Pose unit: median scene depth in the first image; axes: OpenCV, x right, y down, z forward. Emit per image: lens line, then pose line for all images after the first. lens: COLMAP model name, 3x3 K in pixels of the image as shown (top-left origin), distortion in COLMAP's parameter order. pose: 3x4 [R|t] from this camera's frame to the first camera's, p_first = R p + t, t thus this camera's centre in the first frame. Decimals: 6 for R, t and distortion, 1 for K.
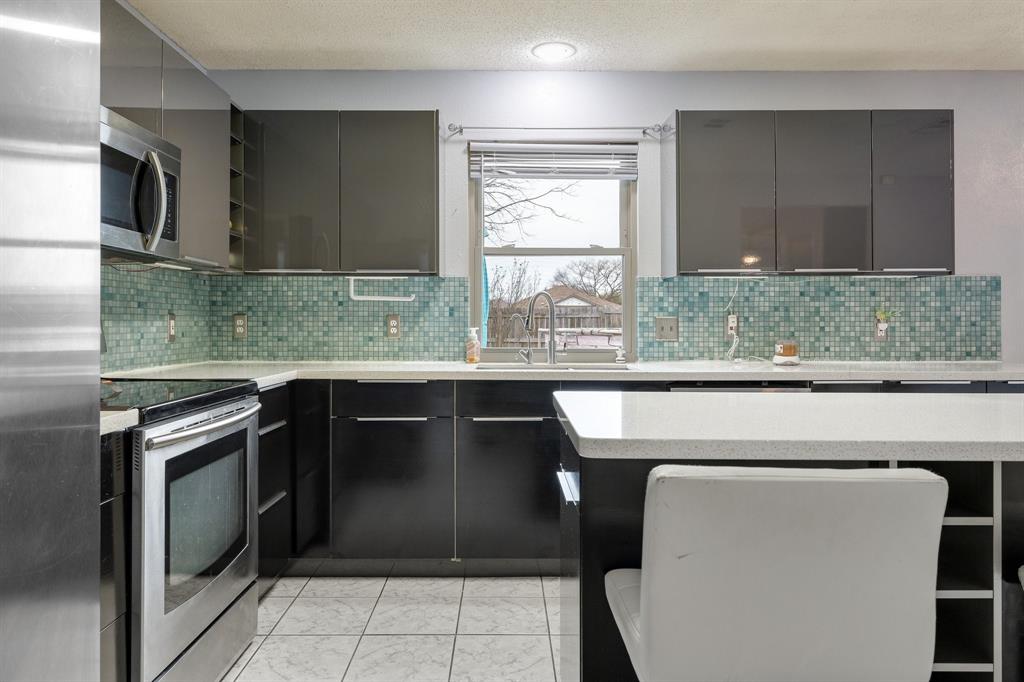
lens RADIAL K [[692.1, 0, 501.0], [0, 692.1, 313.2], [0, 0, 1]] dist [0.002448, 0.000290]
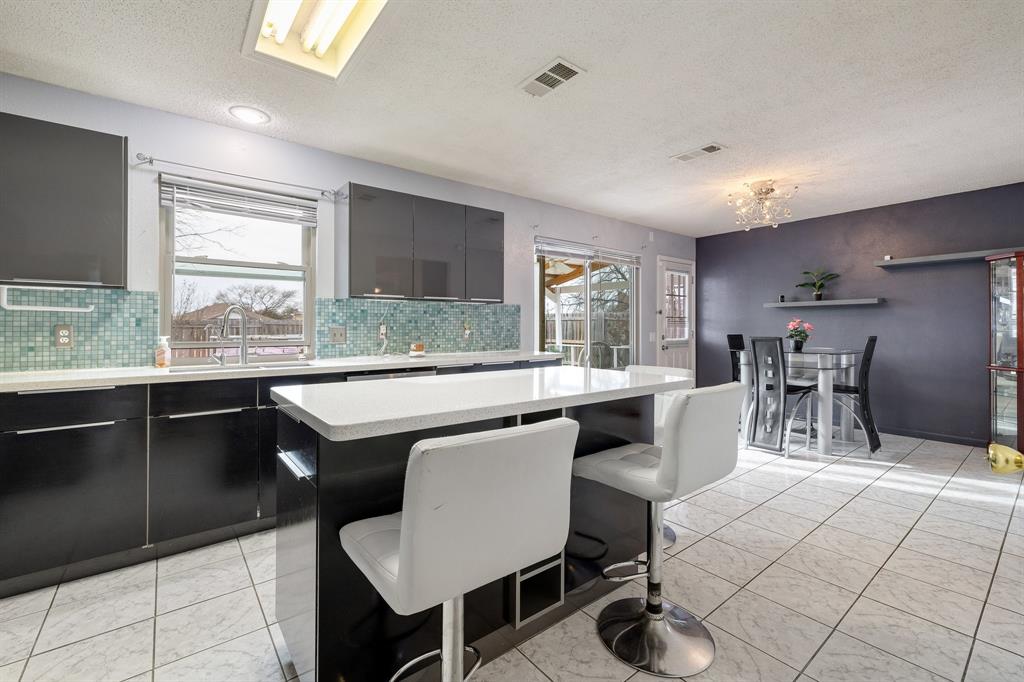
lens RADIAL K [[440.7, 0, 514.7], [0, 440.7, 322.7], [0, 0, 1]] dist [0.002142, 0.000379]
pose [[0.782359, 0.004688, 0.622811, -0.039945], [-0.002086, 0.999986, -0.004906, 0.000943], [-0.622825, 0.002539, 0.782357, 0.067754]]
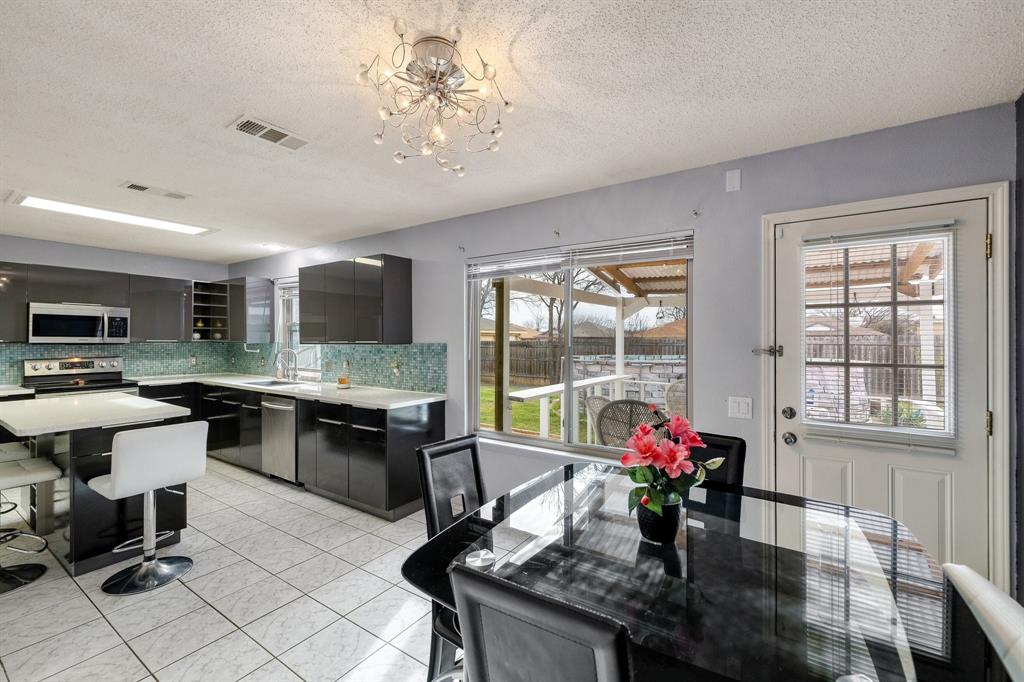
lens RADIAL K [[426.8, 0, 510.2], [0, 426.8, 343.7], [0, 0, 1]] dist [0.000763, -0.000064]
pose [[0.830144, 0.007775, -0.557494, 1.415070], [0.003466, 0.999811, 0.019104, -0.071600], [0.557538, -0.017791, 0.829961, 0.237560]]
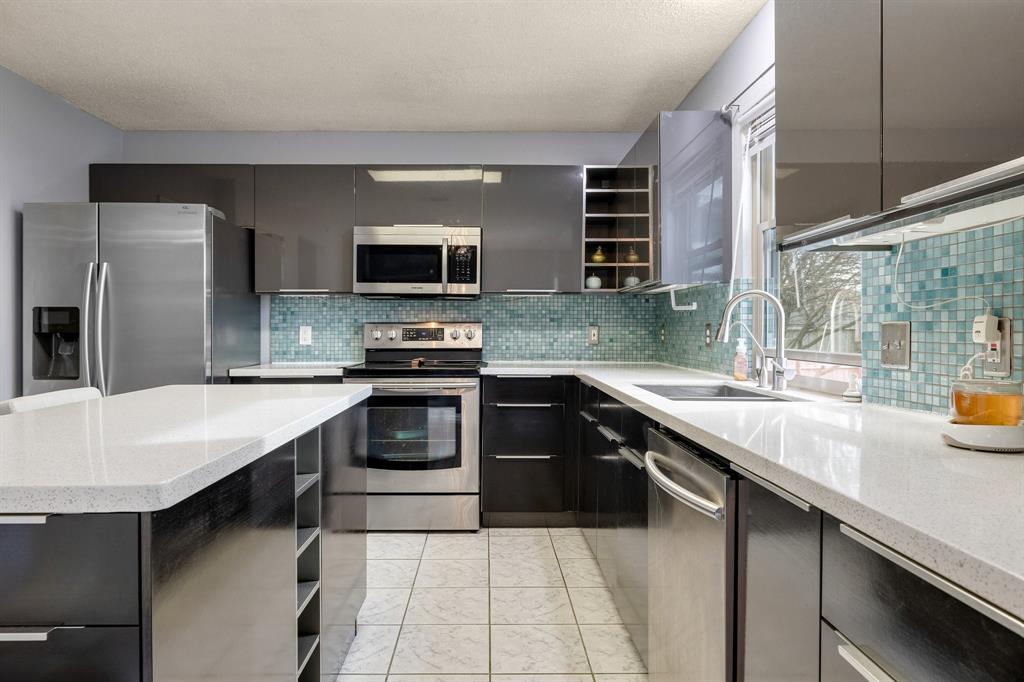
lens RADIAL K [[611.2, 0, 494.3], [0, 611.2, 337.0], [0, 0, 1]] dist [-0.004111, -0.001520]
pose [[0.009416, 0.010298, -0.999903, 0.697132], [0.010081, 0.999895, 0.010392, 0.008545], [0.999905, -0.010178, 0.009311, 0.695400]]
